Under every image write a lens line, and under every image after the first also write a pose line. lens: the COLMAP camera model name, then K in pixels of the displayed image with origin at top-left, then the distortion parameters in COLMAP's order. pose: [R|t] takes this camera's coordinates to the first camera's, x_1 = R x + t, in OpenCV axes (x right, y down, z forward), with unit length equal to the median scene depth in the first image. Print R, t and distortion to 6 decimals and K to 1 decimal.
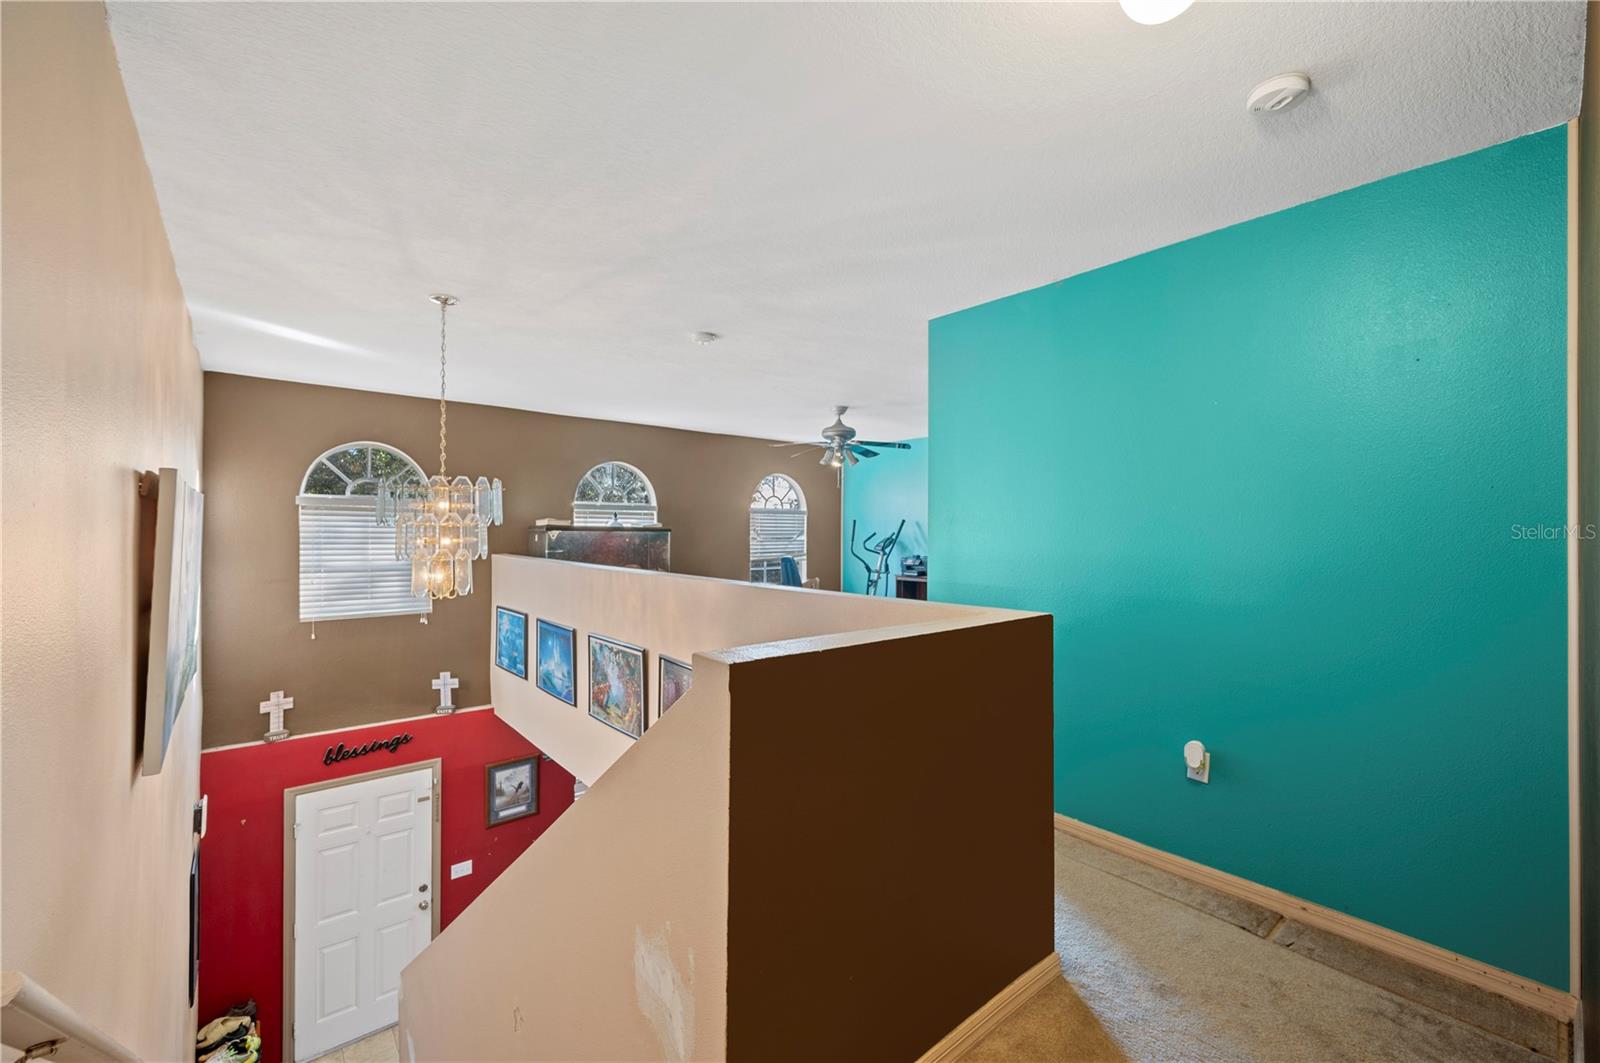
lens RADIAL K [[641.3, 0, 800.8], [0, 641.3, 535.4], [0, 0, 1]] dist [0.000173, 0.000022]
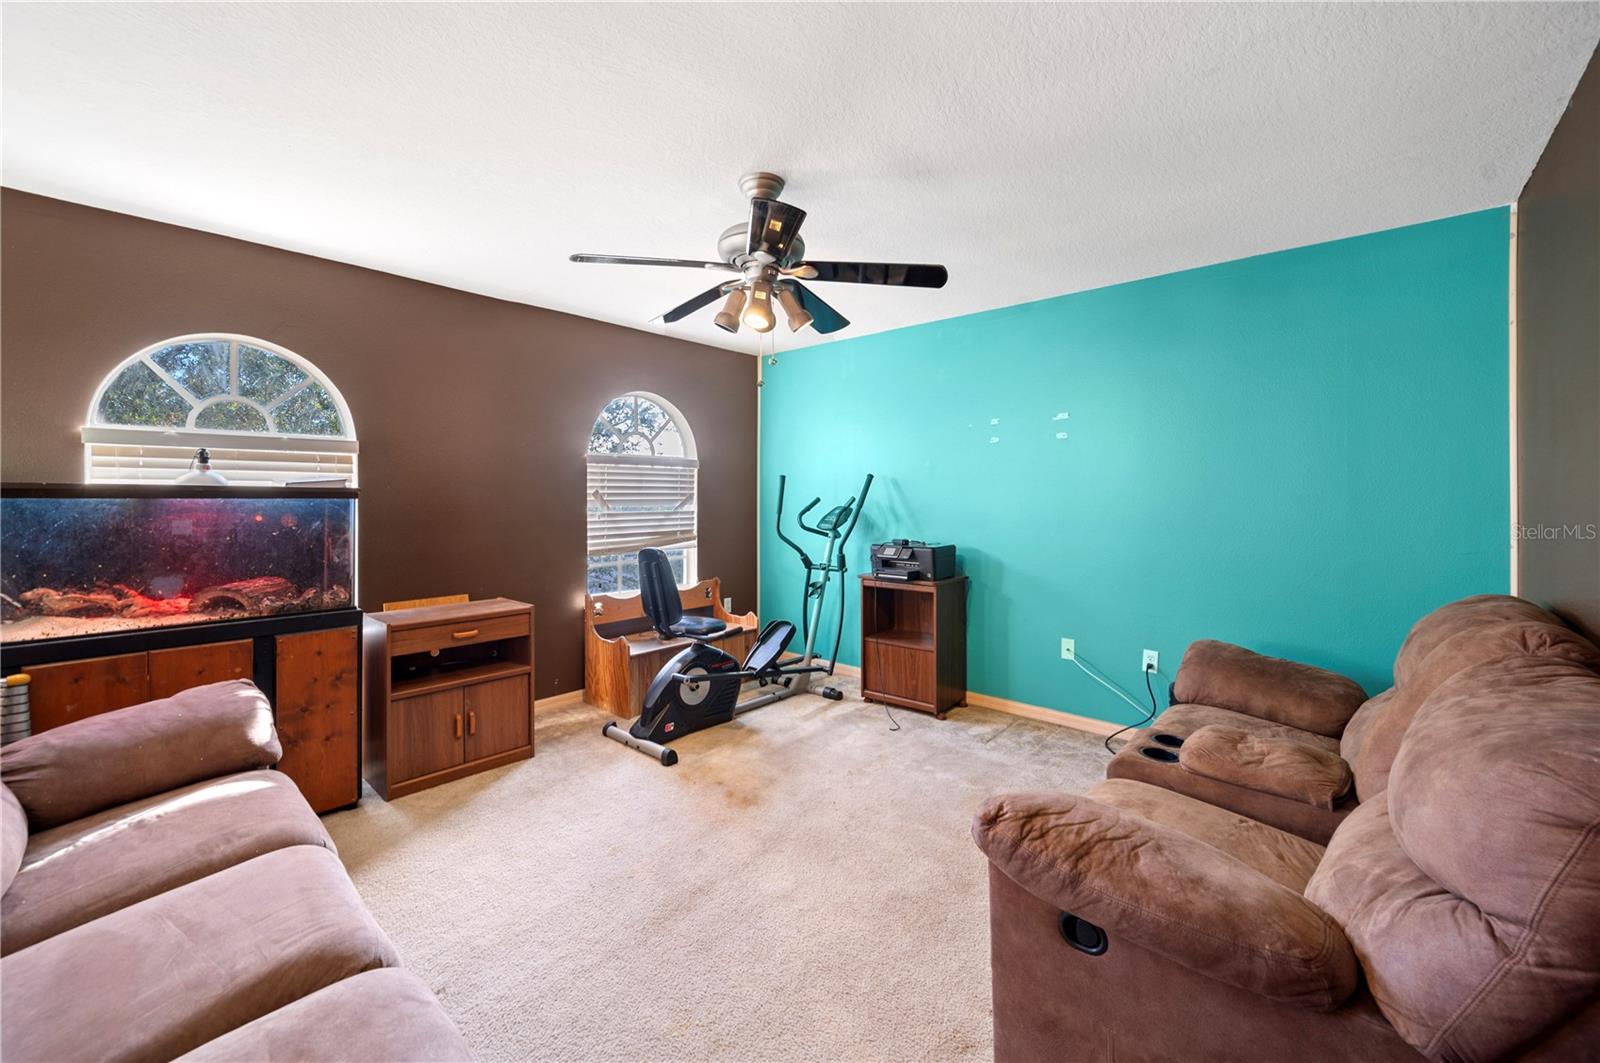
lens RADIAL K [[635.7, 0, 799.9], [0, 635.7, 500.1], [0, 0, 1]] dist [-0.000091, -0.000007]
pose [[0.990034, -0.004689, 0.140751, 0.022989], [0.004828, 0.999988, -0.000644, -0.002073], [-0.140746, 0.001317, 0.990045, 0.487713]]
